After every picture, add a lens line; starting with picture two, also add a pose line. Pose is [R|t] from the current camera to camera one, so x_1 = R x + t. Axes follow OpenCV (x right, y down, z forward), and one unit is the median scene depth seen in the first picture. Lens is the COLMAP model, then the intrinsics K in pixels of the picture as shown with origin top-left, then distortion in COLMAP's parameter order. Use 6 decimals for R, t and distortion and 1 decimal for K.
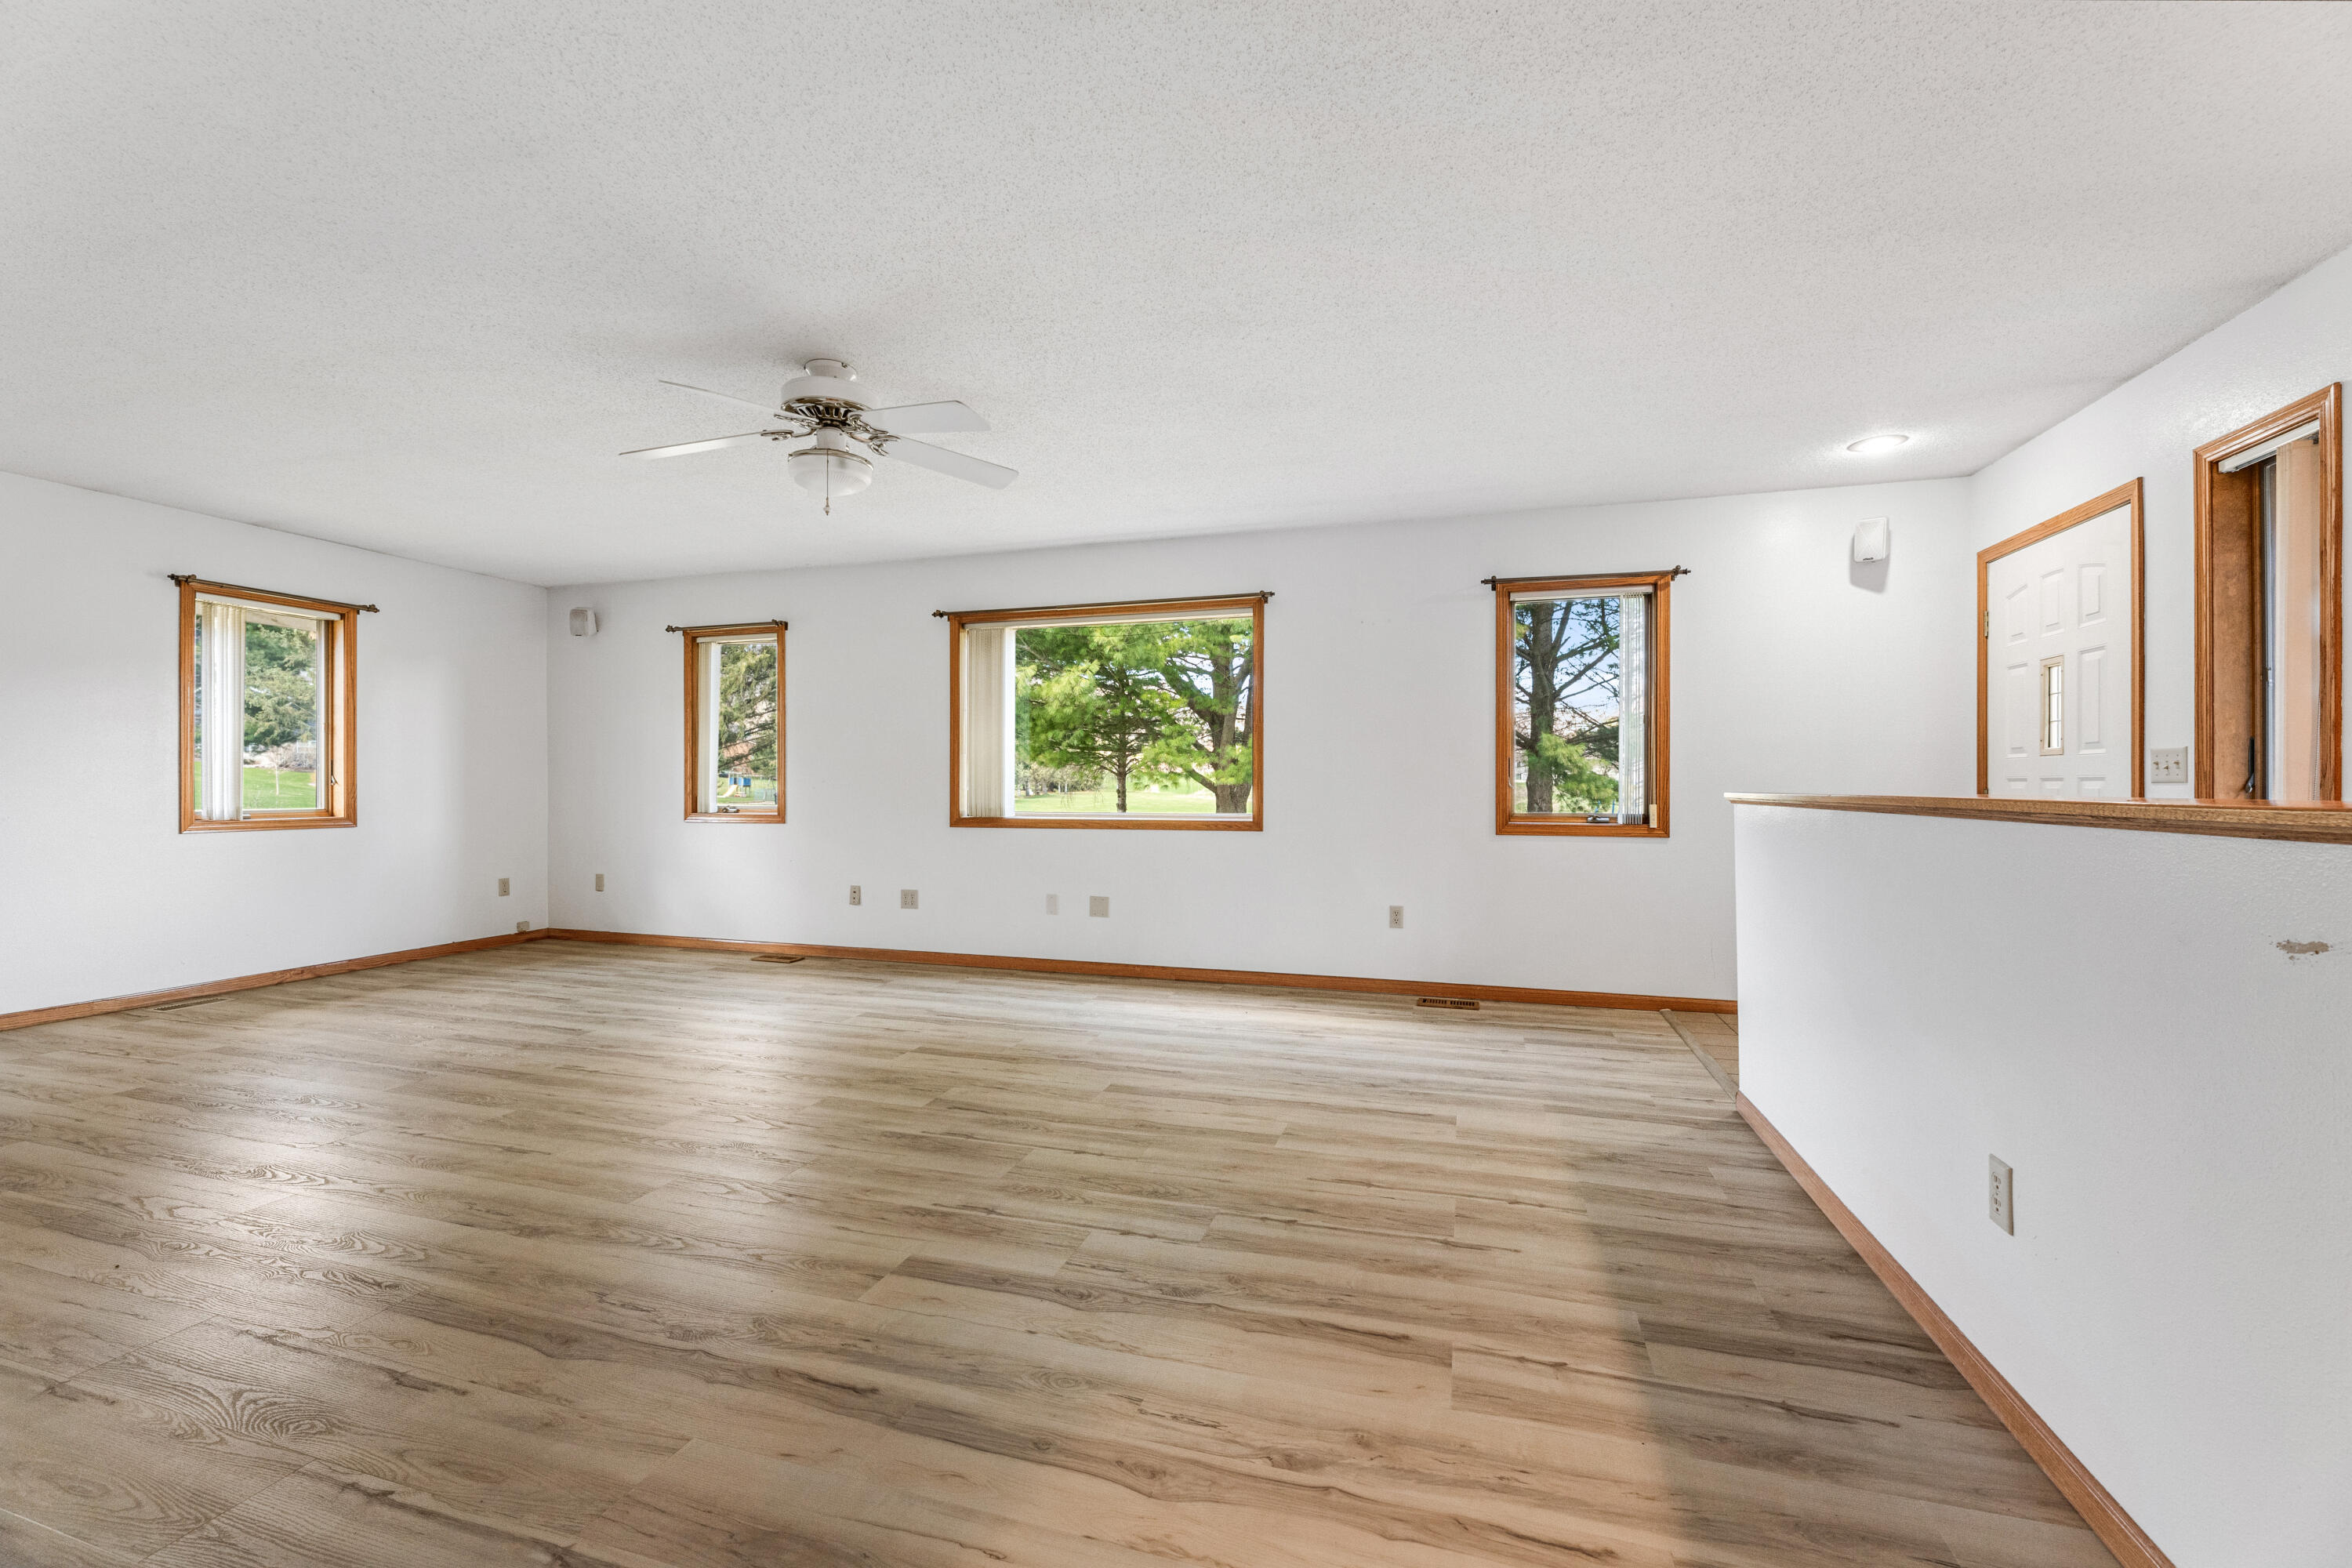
lens RADIAL K [[952.4, 0, 1178.2], [0, 952.4, 784.0], [0, 0, 1]] dist [-0.001100, -0.000072]
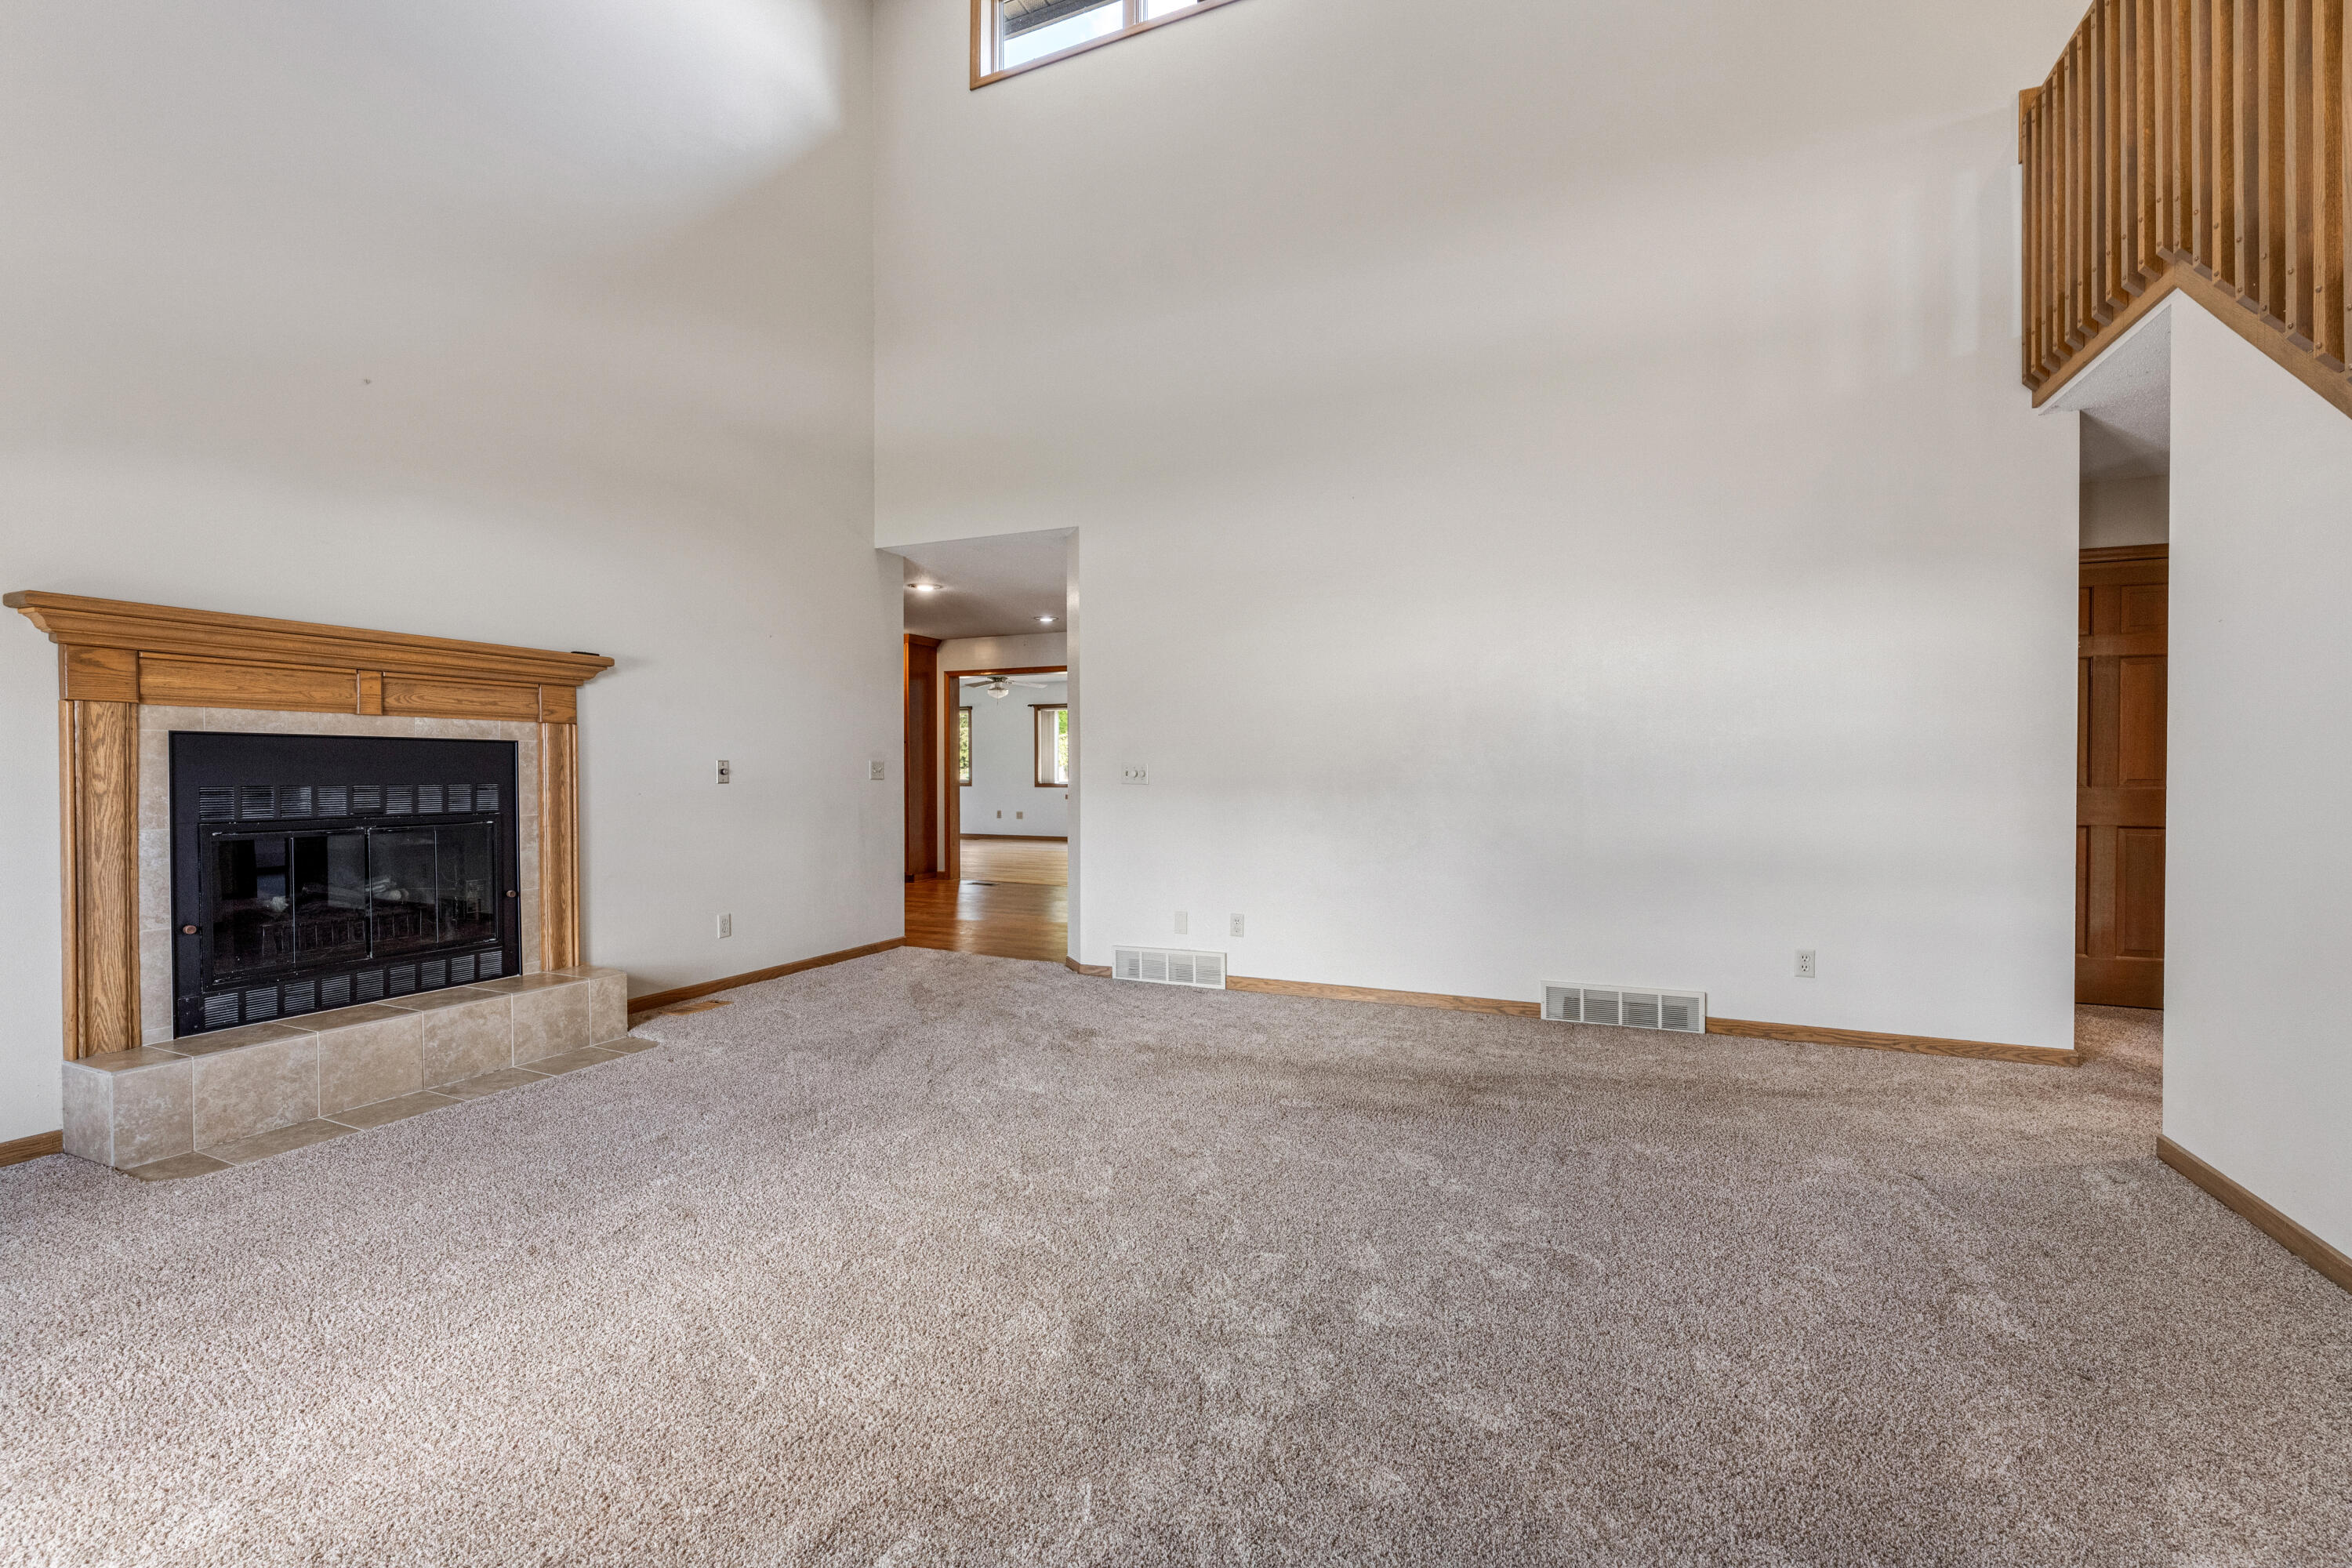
lens RADIAL K [[998.9, 0, 1177.2], [0, 998.9, 784.6], [0, 0, 1]] dist [-0.004393, -0.000520]
pose [[0.992545, -0.005376, -0.121759, 0.484775], [0.006819, 0.999911, 0.011437, 0.010333], [0.121686, -0.012182, 0.992494, -1.678302]]
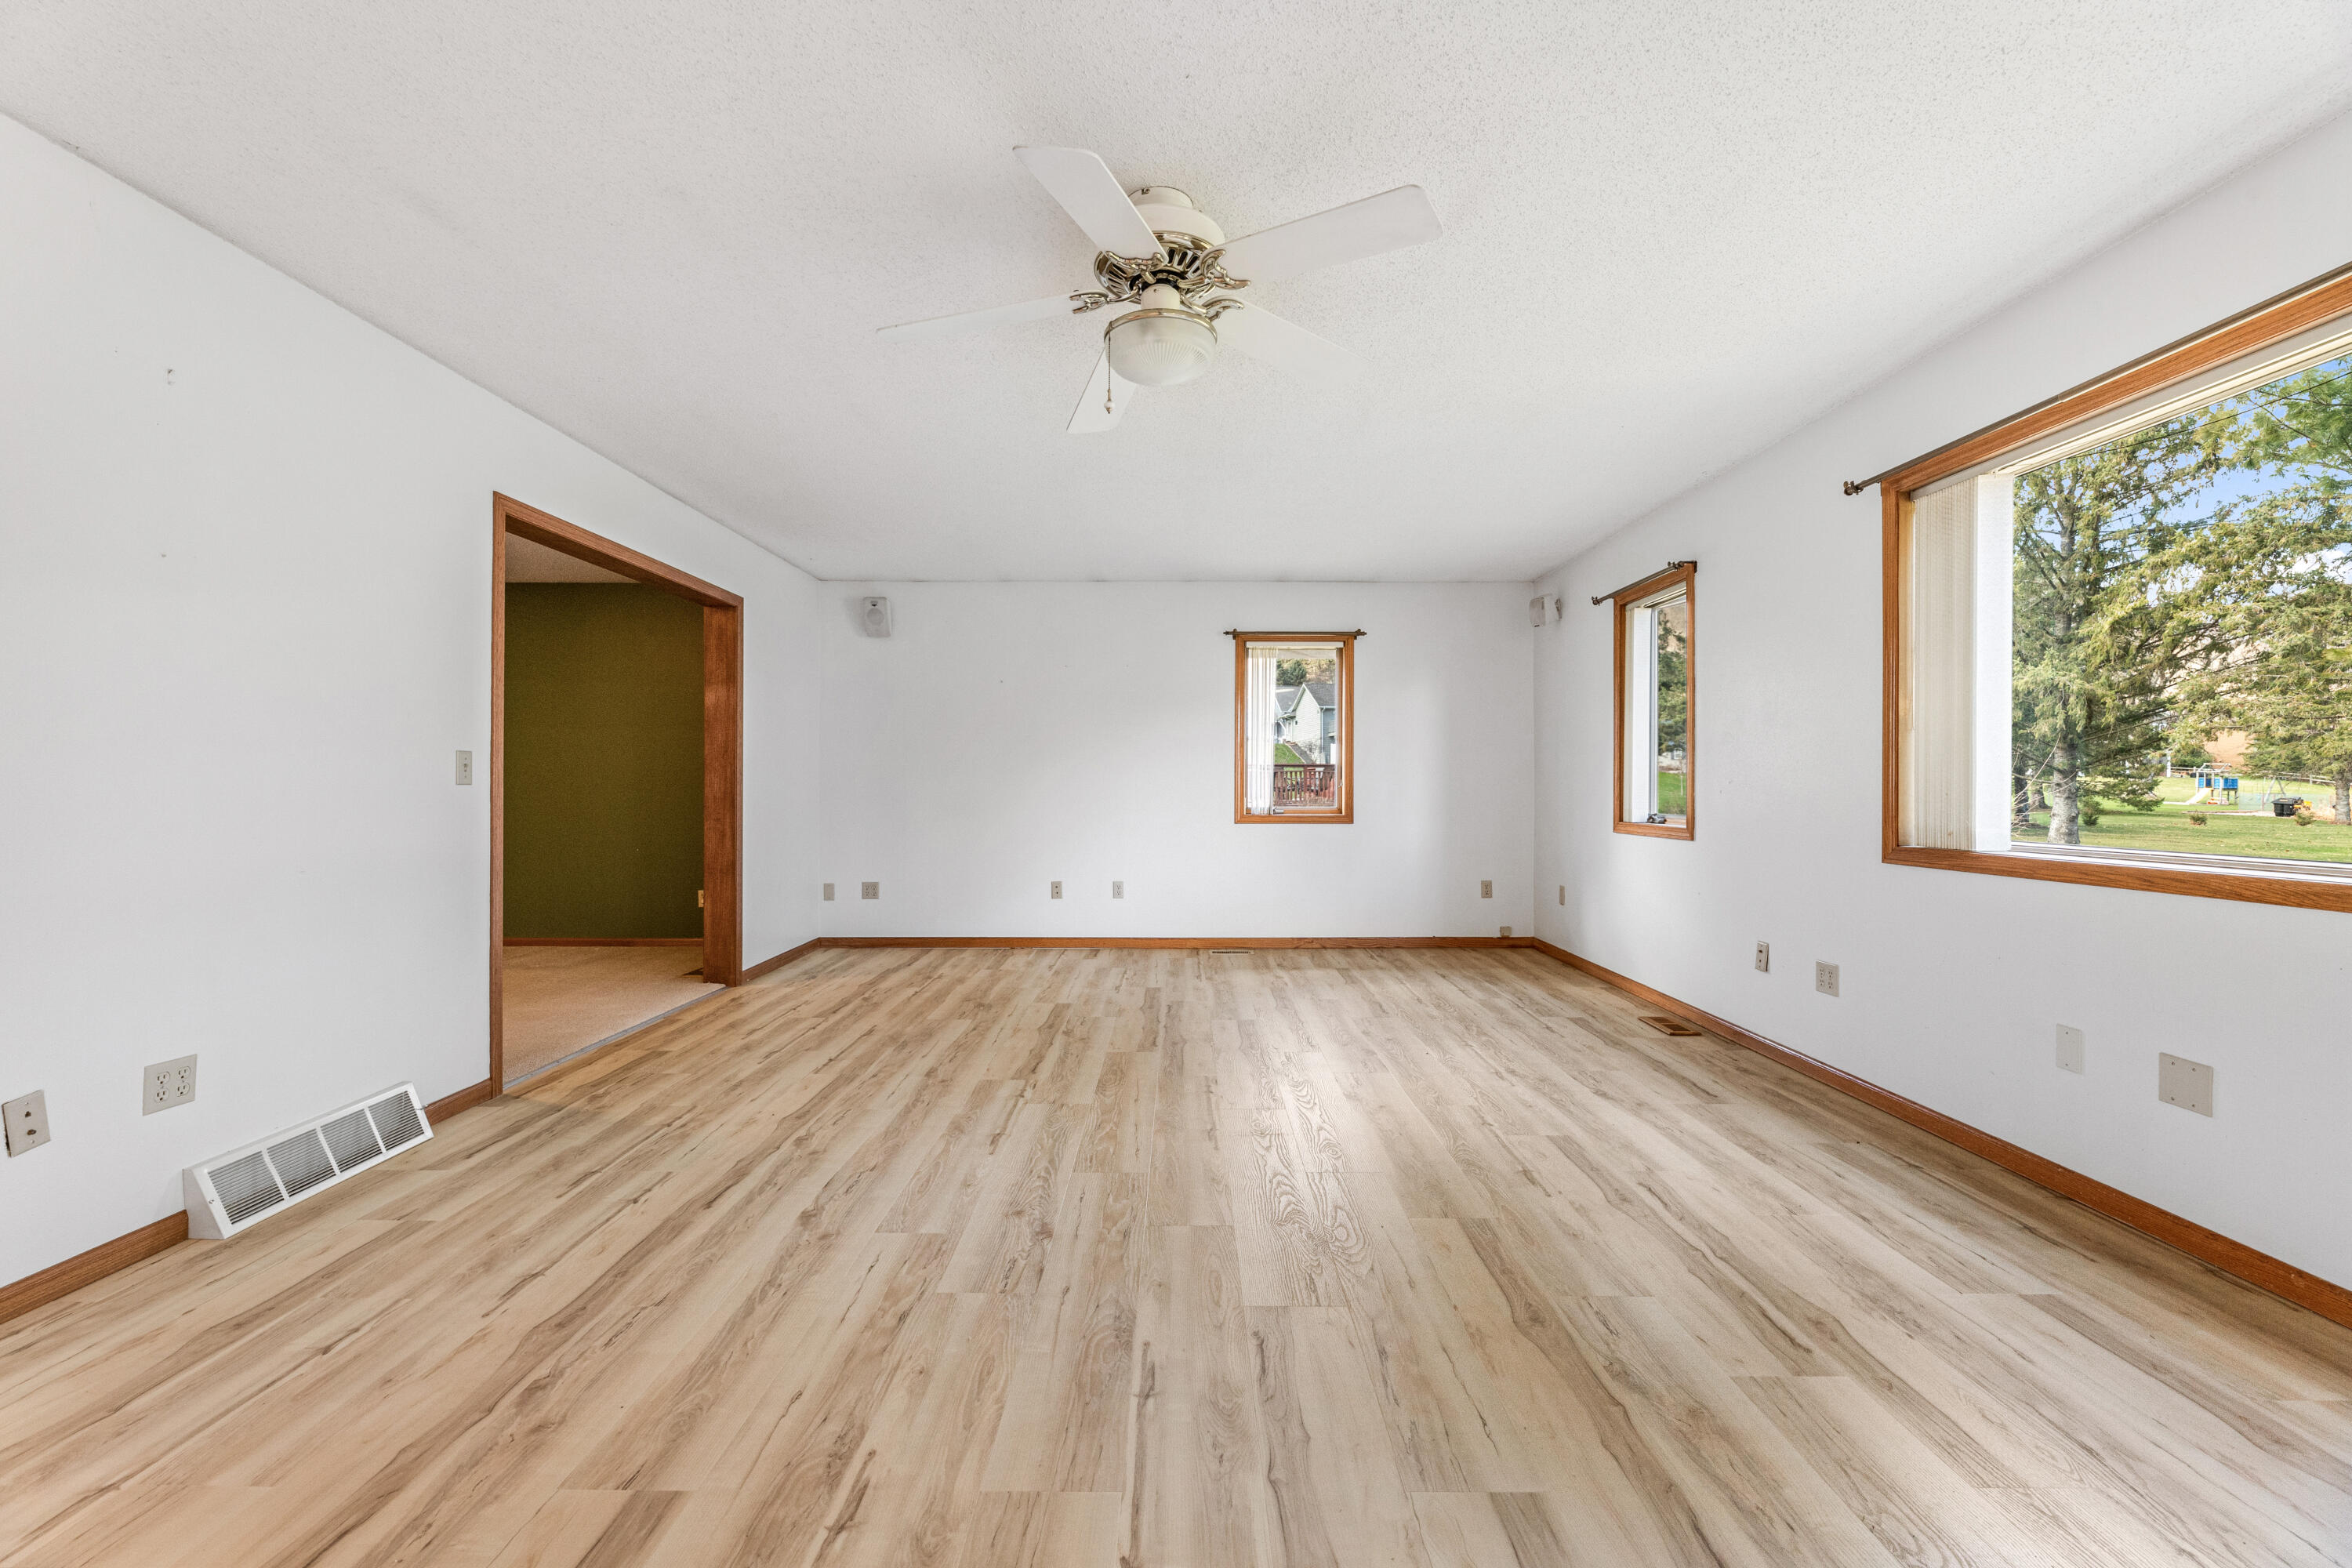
lens RADIAL K [[952.4, 0, 1178.4], [0, 952.4, 791.2], [0, 0, 1]] dist [-0.001100, -0.000072]
pose [[0.283641, 0.003565, -0.958924, 0.179196], [0.000691, 0.999992, 0.003922, 0.000889], [0.958930, -0.001775, 0.283636, 0.451677]]
